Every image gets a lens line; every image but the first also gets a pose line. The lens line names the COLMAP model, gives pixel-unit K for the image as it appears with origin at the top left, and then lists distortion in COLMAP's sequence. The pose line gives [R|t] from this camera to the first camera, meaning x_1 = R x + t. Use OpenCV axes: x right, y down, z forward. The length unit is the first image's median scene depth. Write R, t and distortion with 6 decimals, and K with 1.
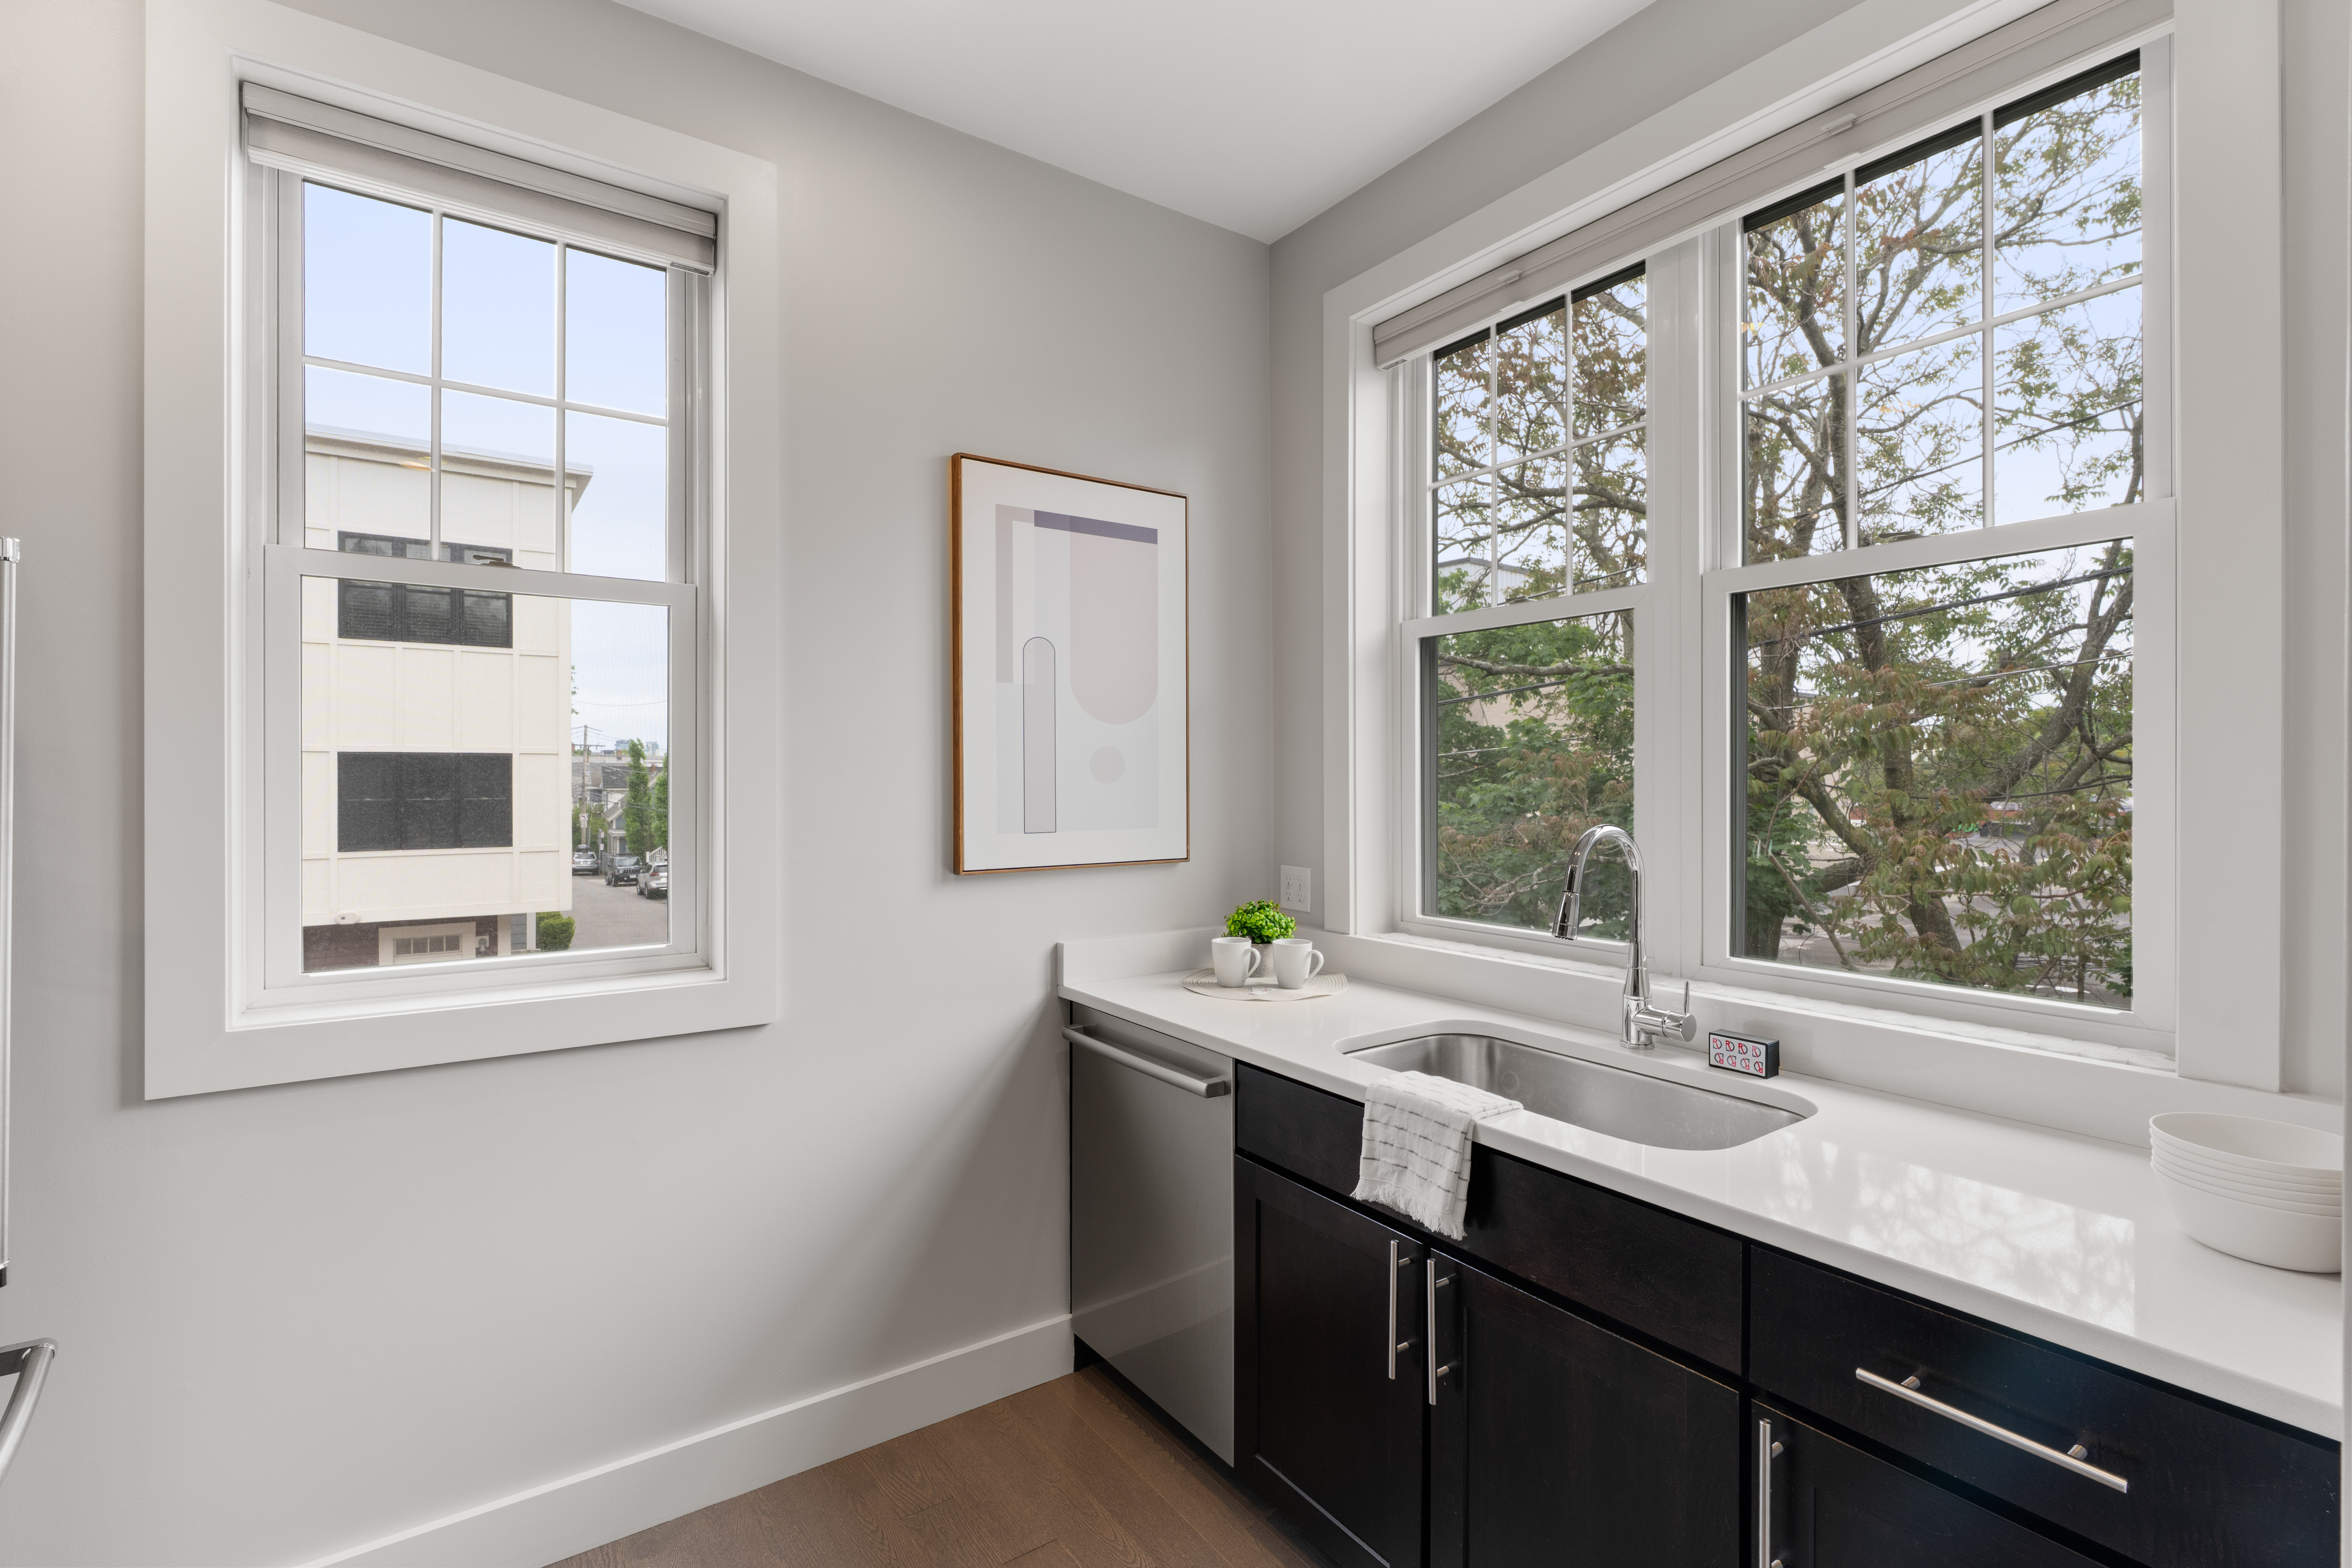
lens RADIAL K [[1055.5, 0, 1173.8], [0, 1055.5, 778.7], [0, 0, 1]] dist [-0.008330, 0.001949]
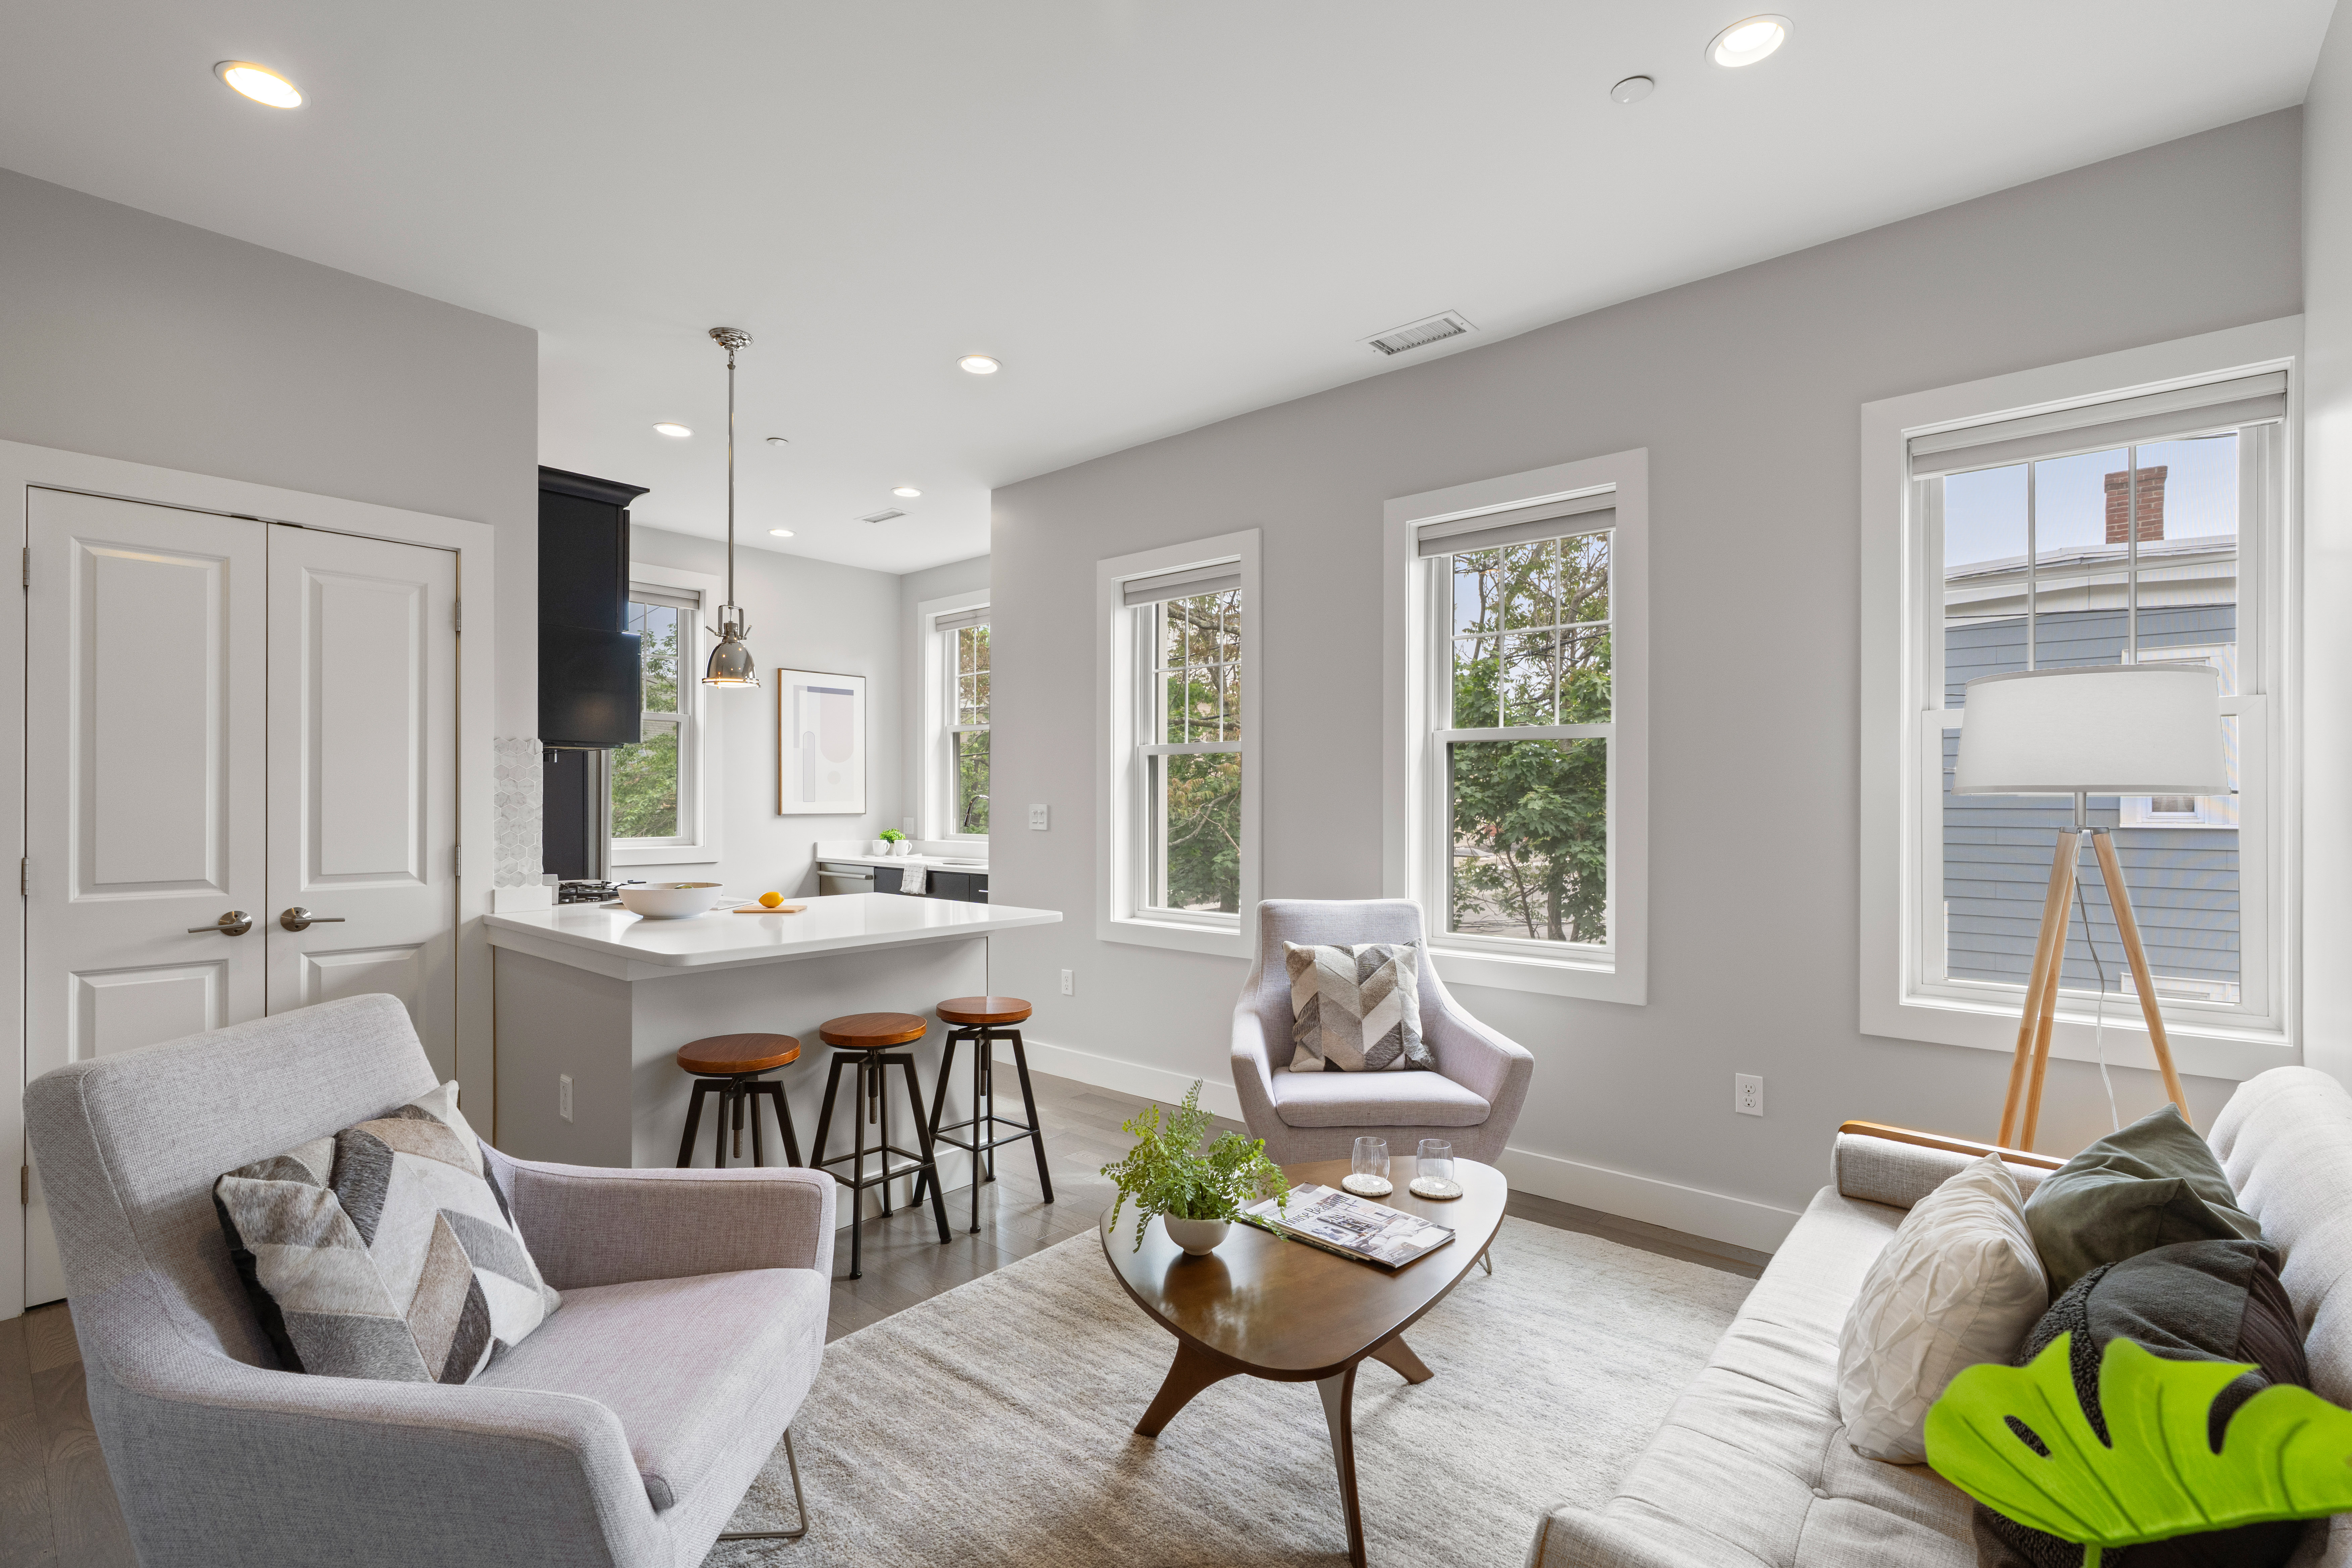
lens RADIAL K [[1056.3, 0, 1180.5], [0, 1056.3, 797.9], [0, 0, 1]] dist [-0.001417, 0.000214]
pose [[0.968027, 0.003752, 0.250818, 0.126107], [-0.003522, 0.999993, -0.001365, 0.042117], [-0.250821, 0.000438, 0.968033, -1.991324]]
